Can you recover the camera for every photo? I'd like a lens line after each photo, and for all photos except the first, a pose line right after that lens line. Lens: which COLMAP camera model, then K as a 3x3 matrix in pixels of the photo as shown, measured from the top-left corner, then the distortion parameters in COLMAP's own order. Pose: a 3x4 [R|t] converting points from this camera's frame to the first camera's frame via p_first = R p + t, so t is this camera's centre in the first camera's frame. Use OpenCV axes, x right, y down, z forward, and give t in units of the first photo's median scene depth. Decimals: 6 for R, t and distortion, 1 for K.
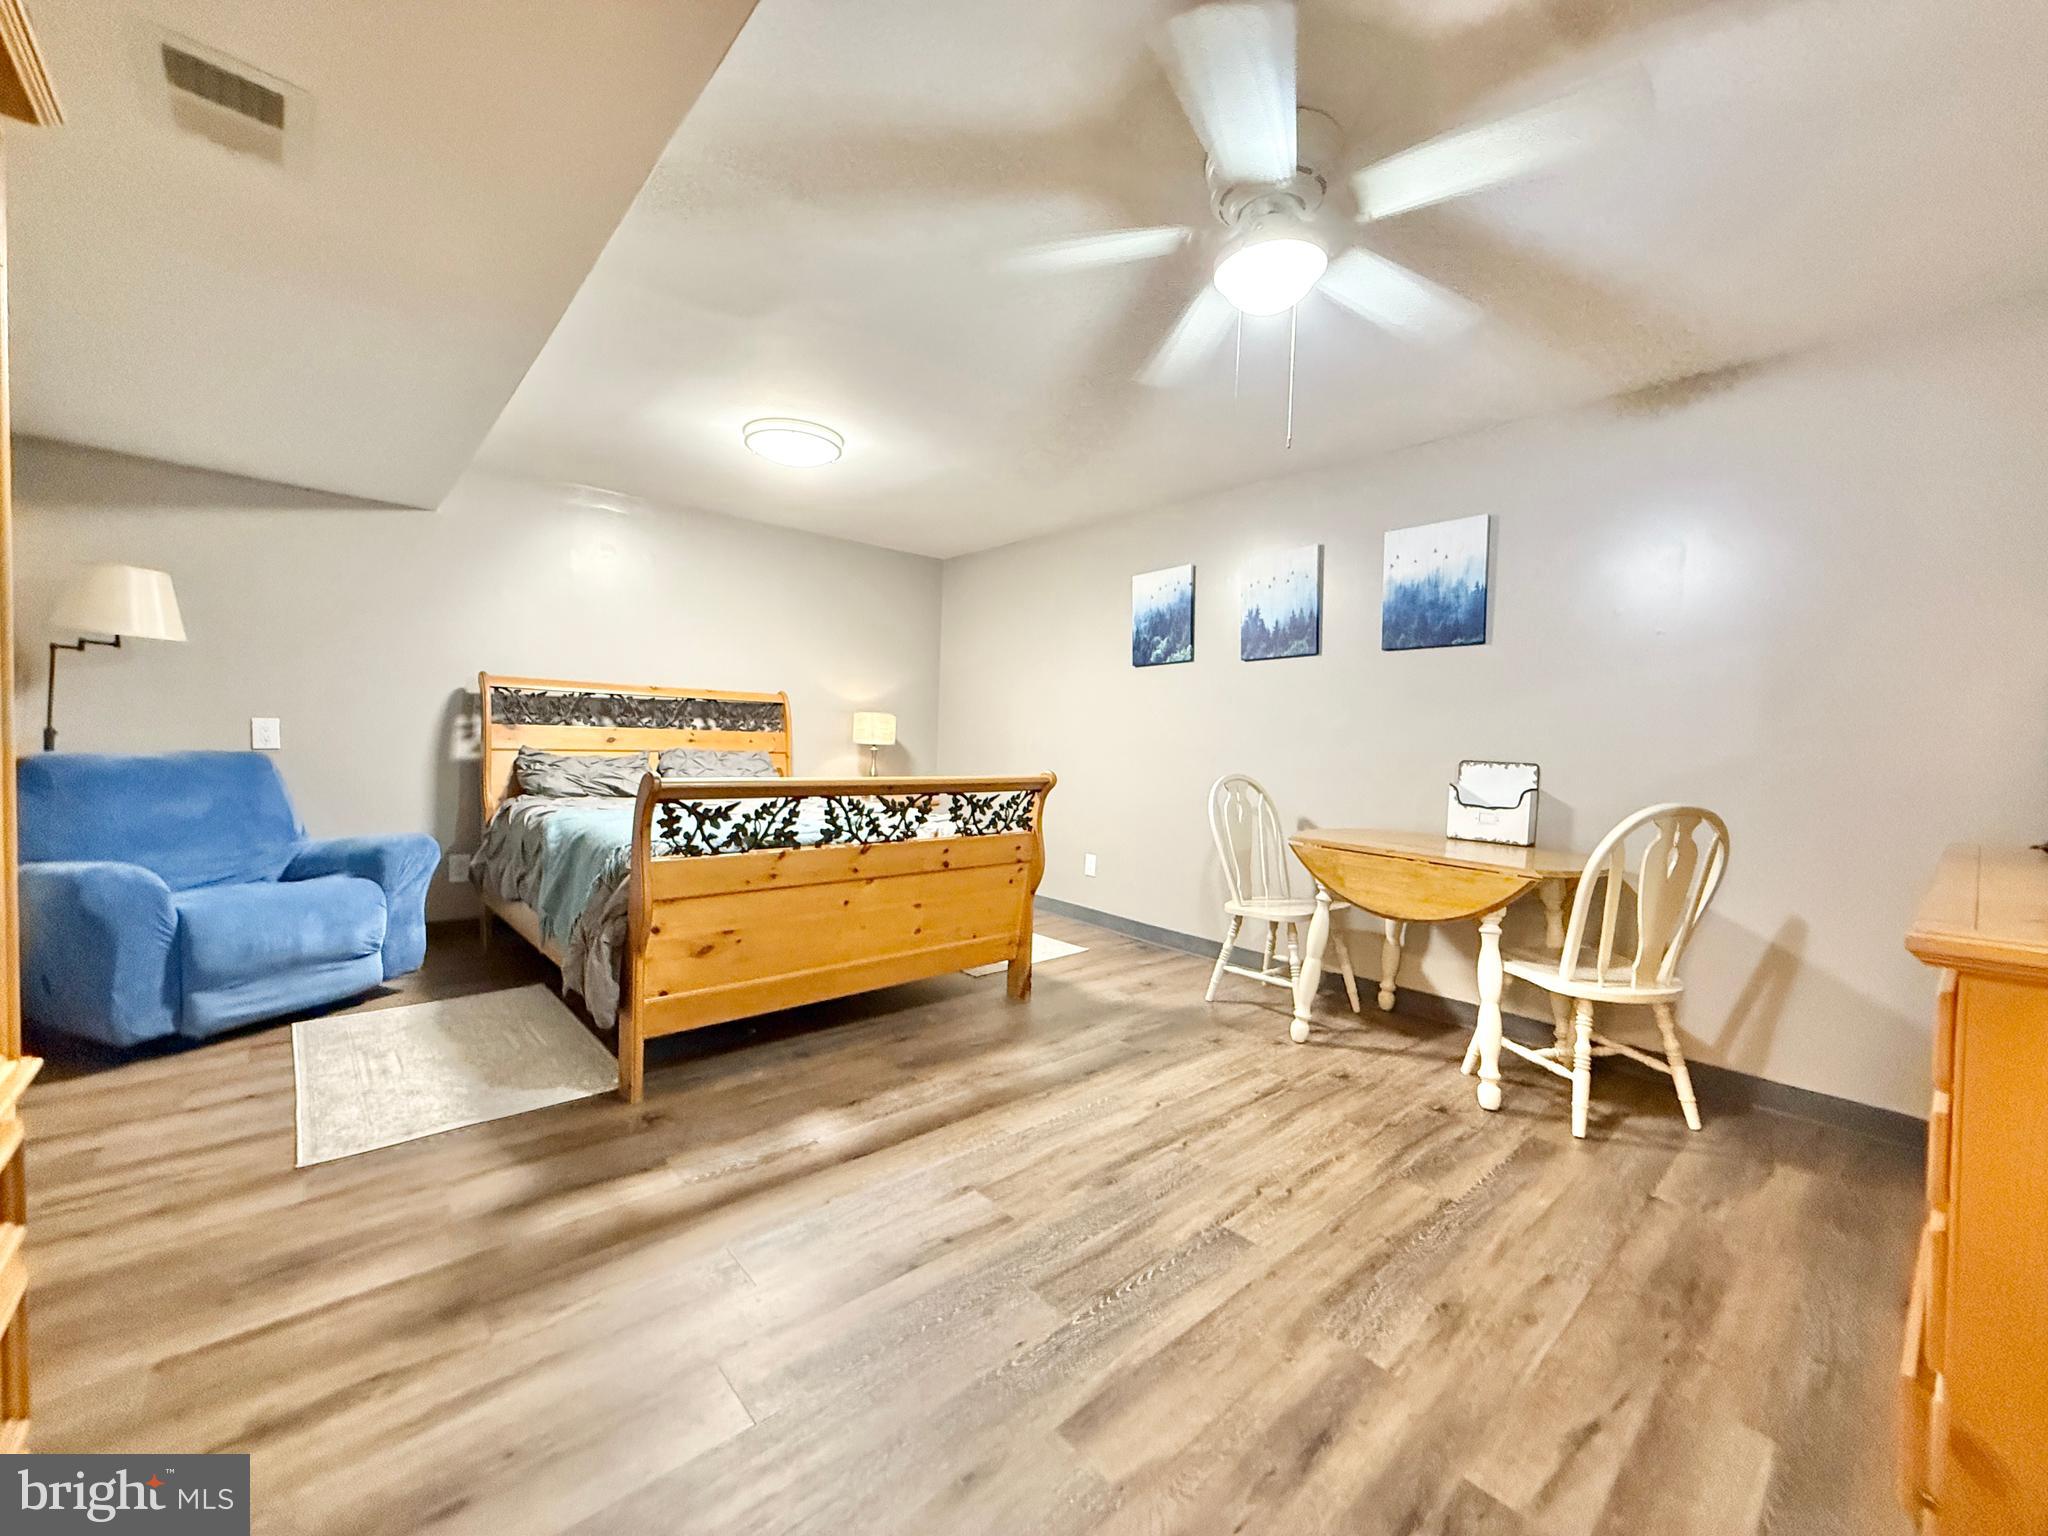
lens RADIAL K [[812.3, 0, 1024.0], [0, 812.3, 768.0], [0, 0, 1]] dist [0.000457, 0.000229]
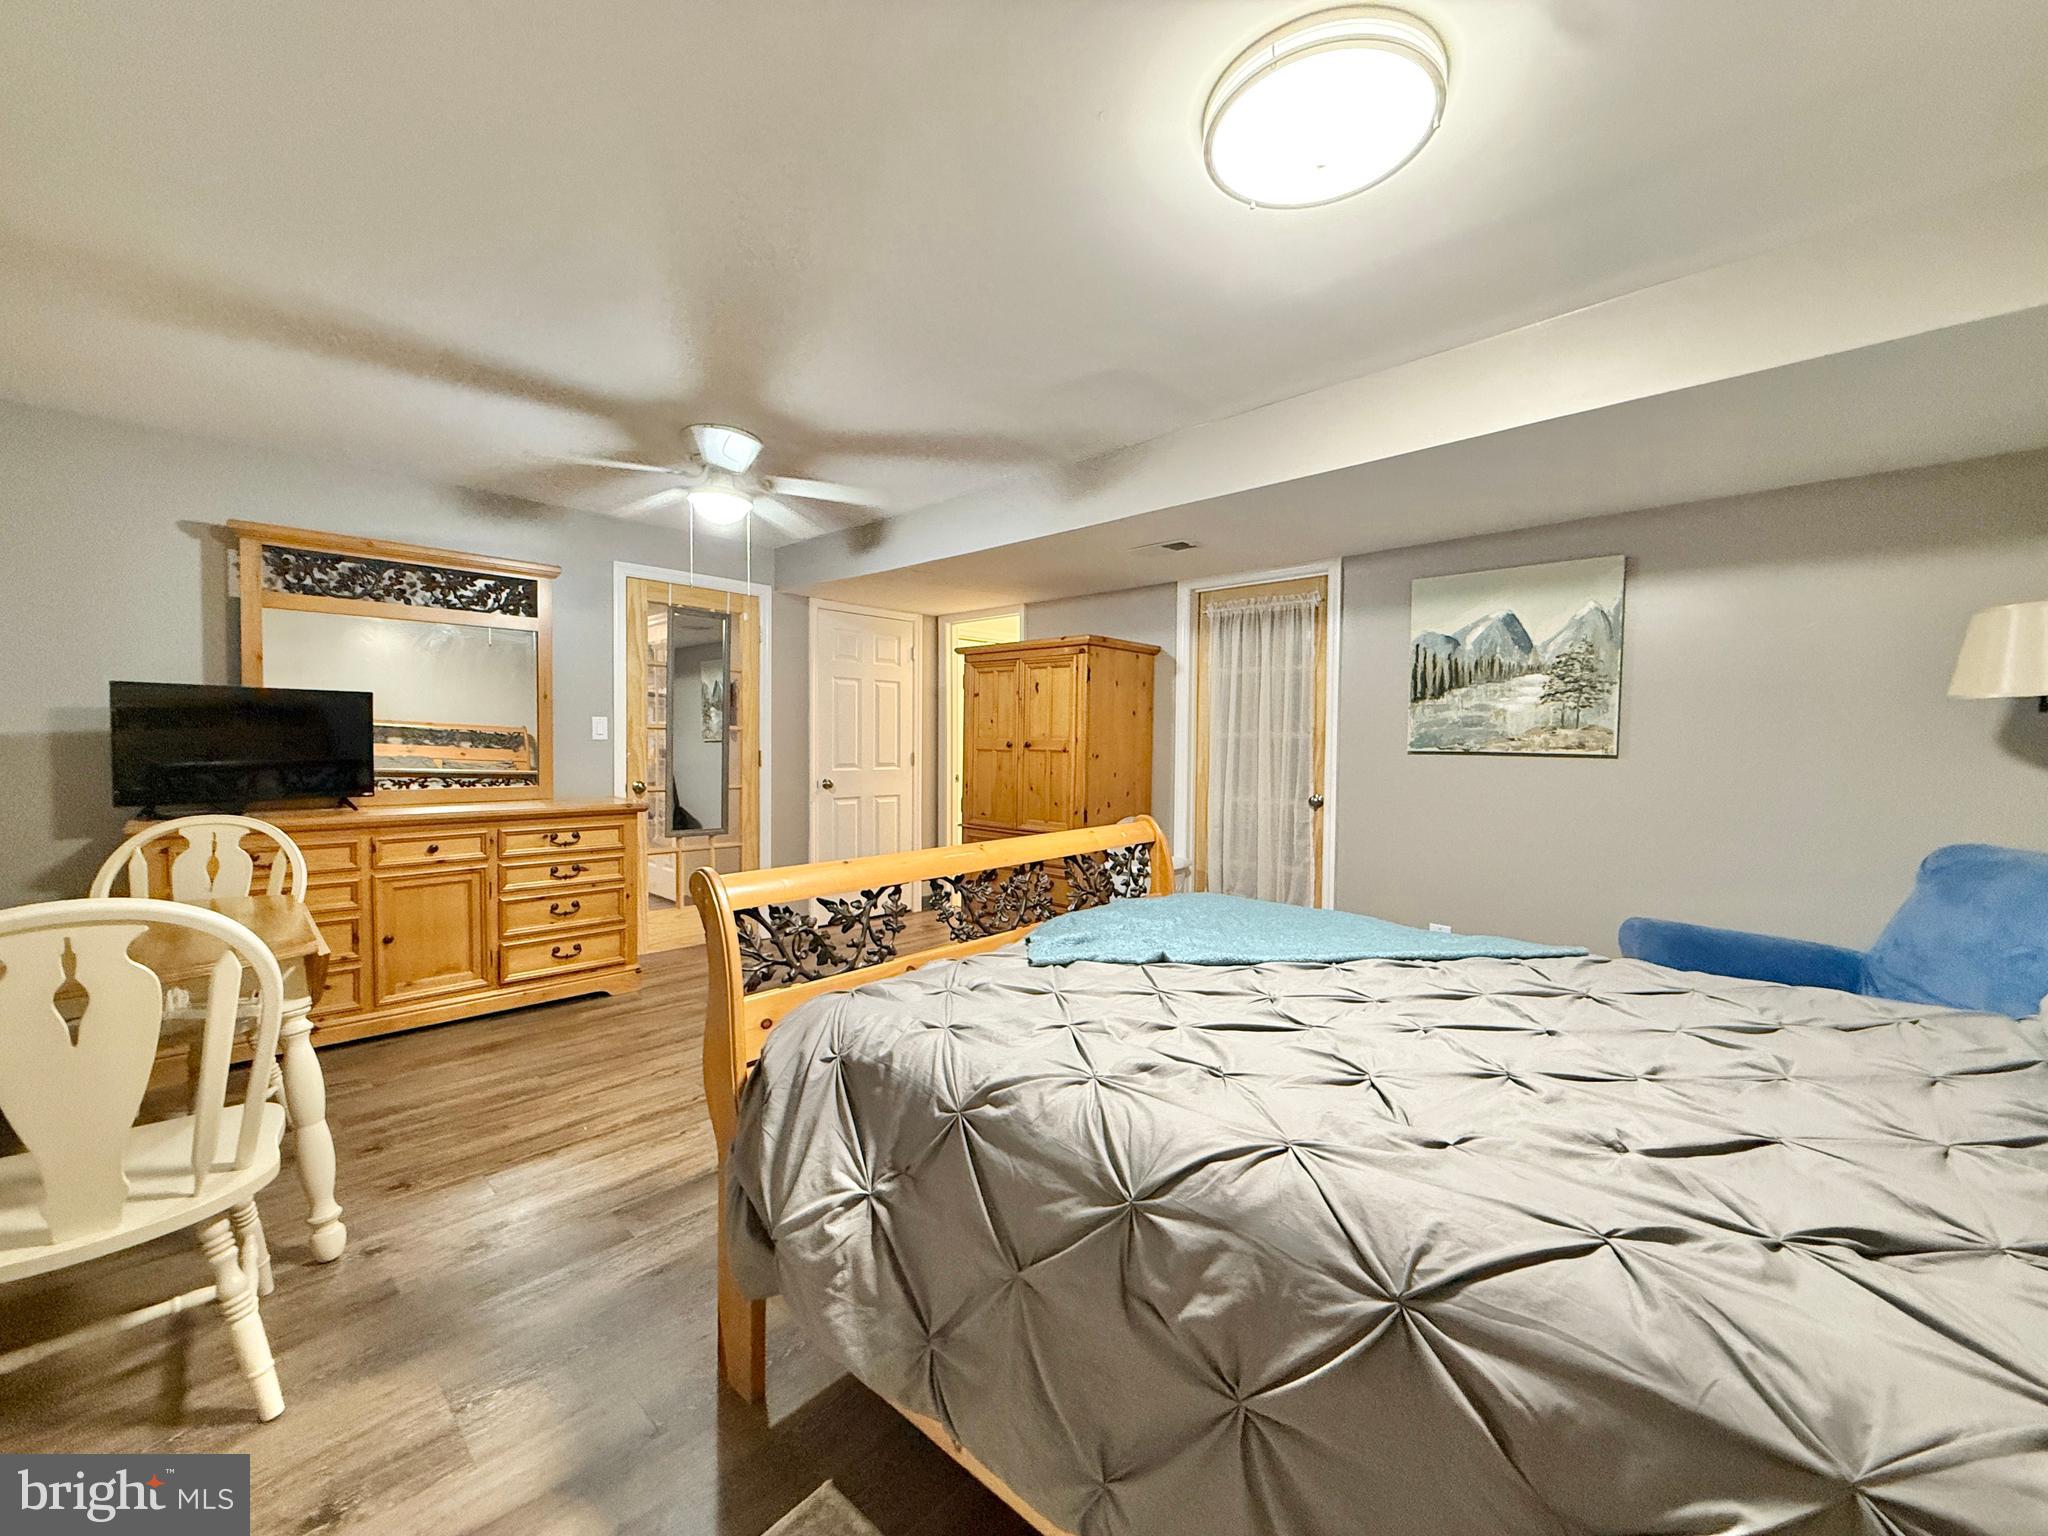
lens RADIAL K [[812.3, 0, 1024.0], [0, 812.3, 768.0], [0, 0, 1]] dist [0.000457, 0.000229]
pose [[-0.995268, -0.037791, -0.089520, -0.136350], [-0.043986, 0.996697, 0.068267, -0.116961], [0.086645, 0.071882, -0.993643, 1.804346]]
